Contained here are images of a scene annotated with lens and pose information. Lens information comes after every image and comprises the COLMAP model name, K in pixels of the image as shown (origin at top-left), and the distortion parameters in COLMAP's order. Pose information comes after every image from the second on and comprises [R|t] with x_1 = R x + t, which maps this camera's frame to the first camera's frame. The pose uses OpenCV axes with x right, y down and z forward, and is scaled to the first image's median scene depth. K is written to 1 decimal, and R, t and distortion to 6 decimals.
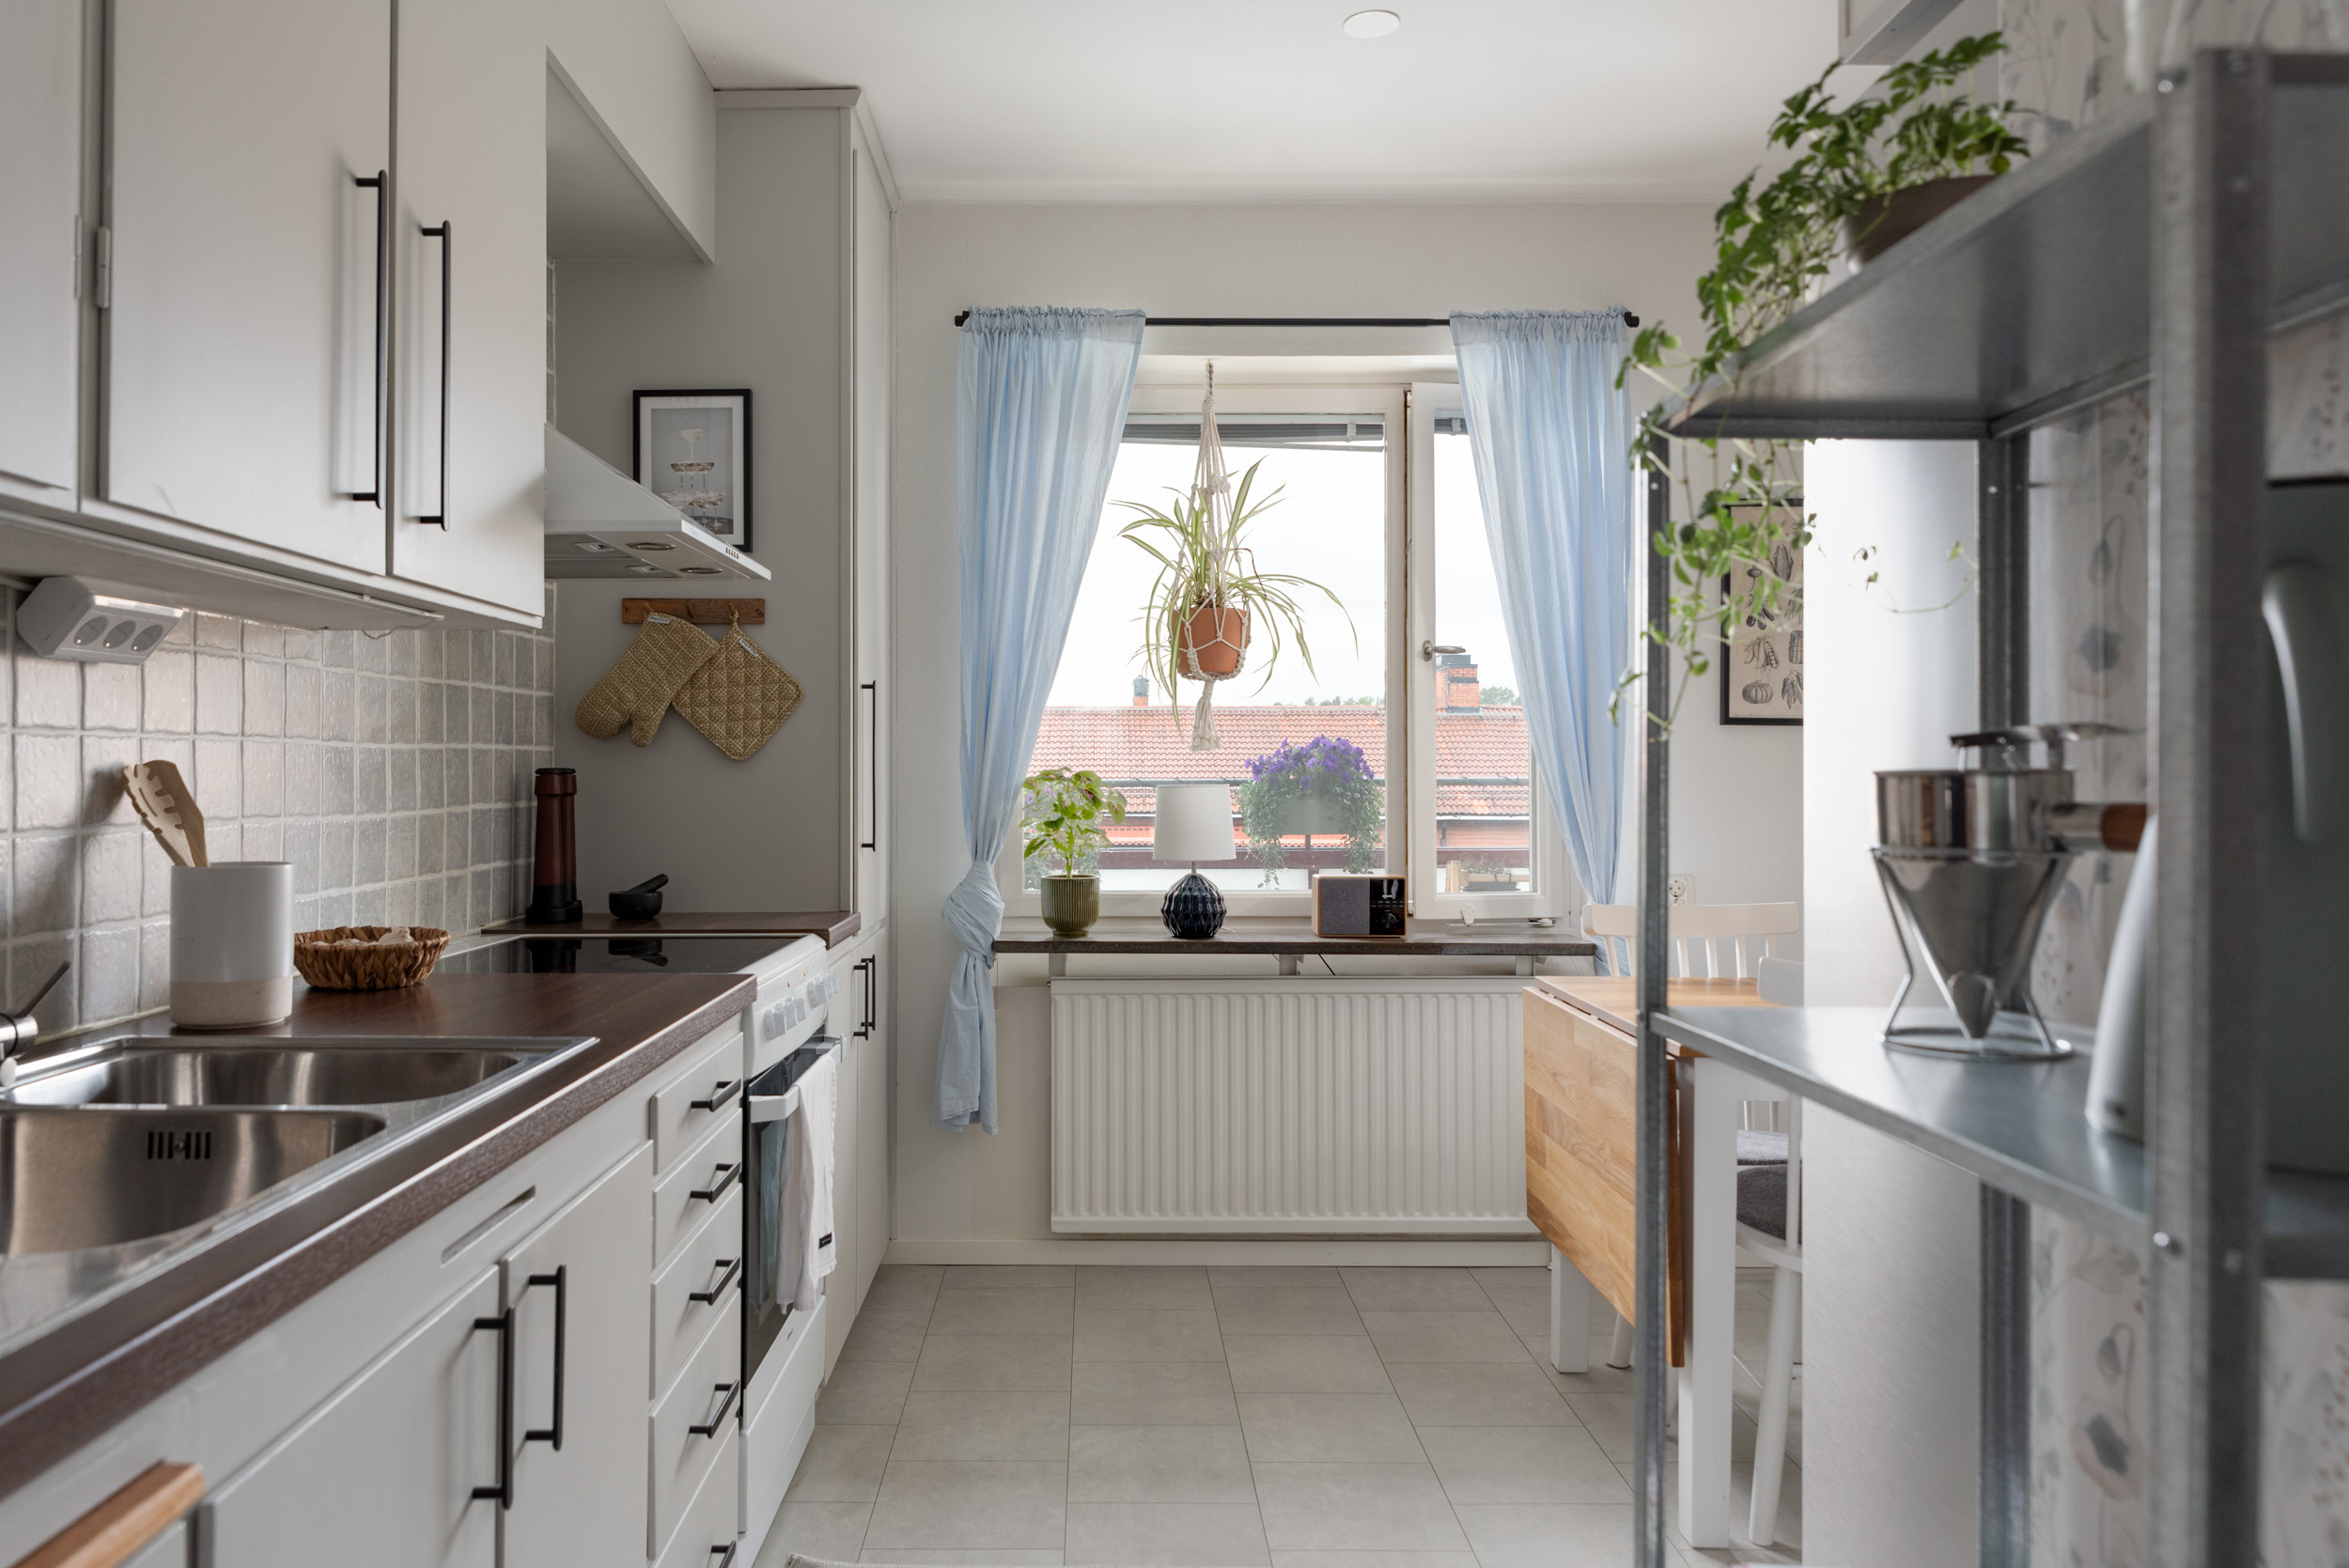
lens RADIAL K [[1620.4, 0, 1171.8], [0, 1620.4, 736.1], [0, 0, 1]] dist [-0.002840, -0.000995]
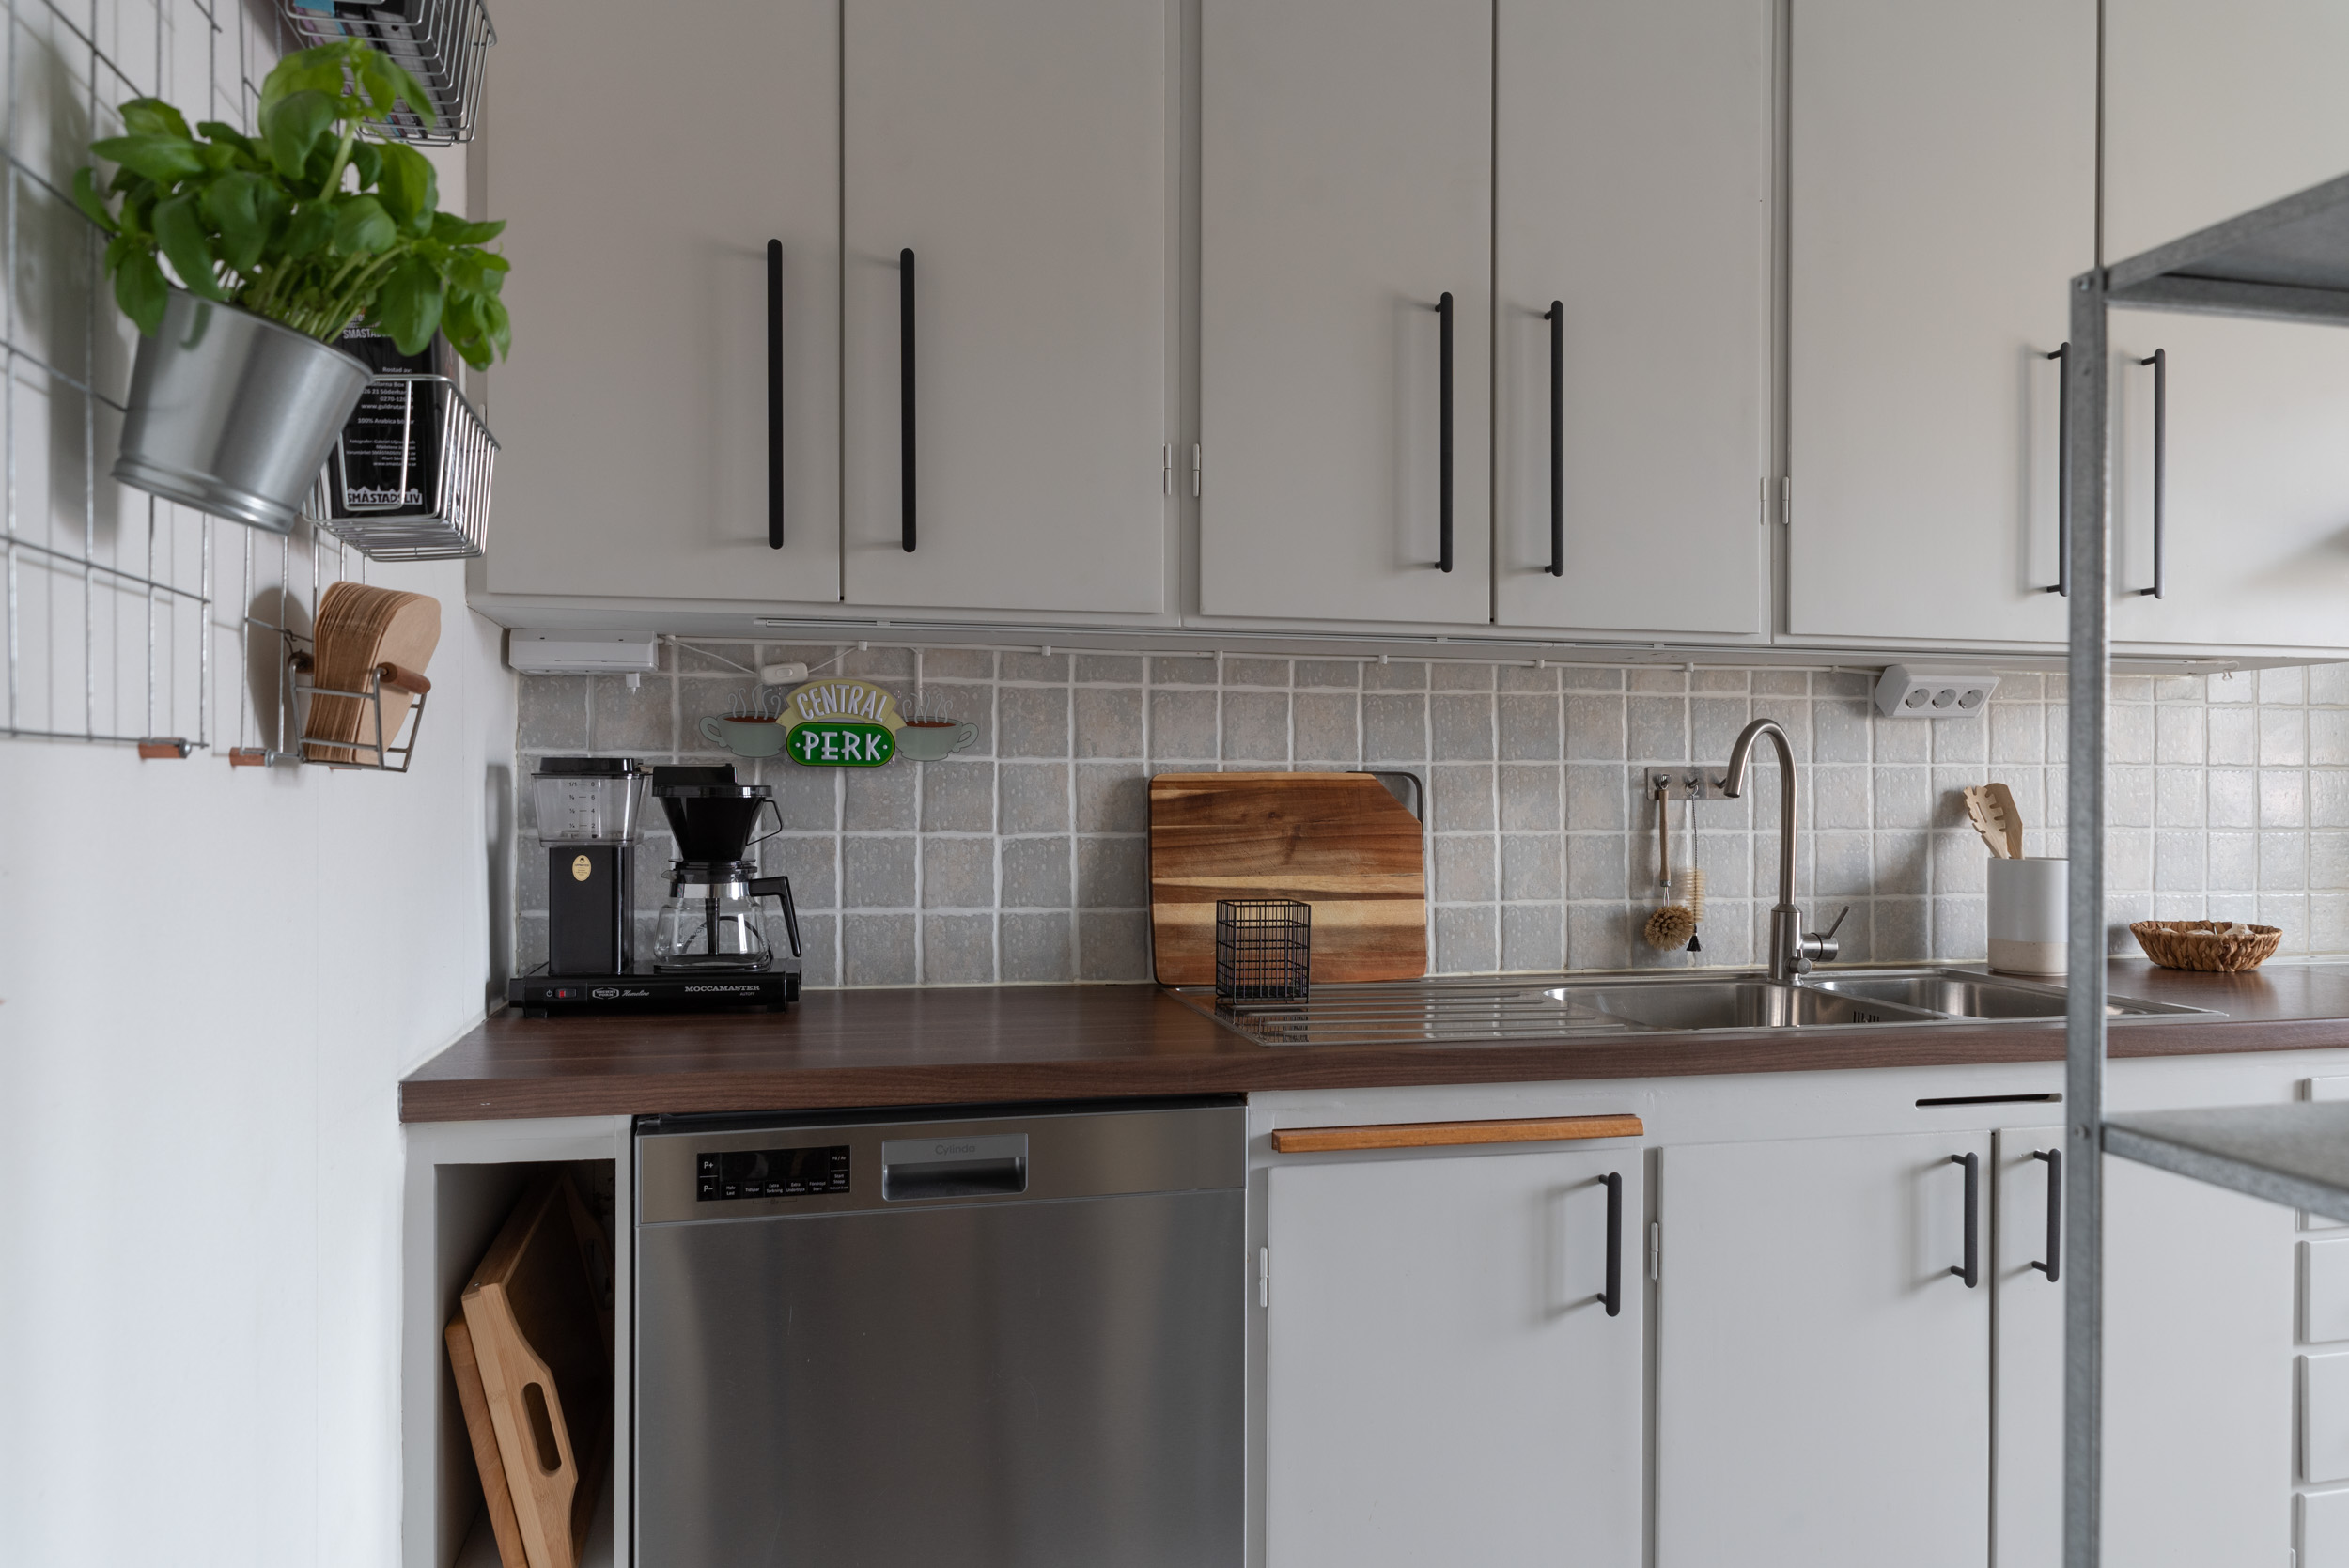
lens RADIAL K [[1627.9, 0, 1174.5], [0, 1627.9, 784.0], [0, 0, 1]] dist [-0.000528, -0.000235]
pose [[0.231596, -0.001998, -0.972810, 0.652497], [0.018522, 0.999826, 0.002355, -0.001003], [0.972636, -0.018564, 0.231593, -0.035483]]
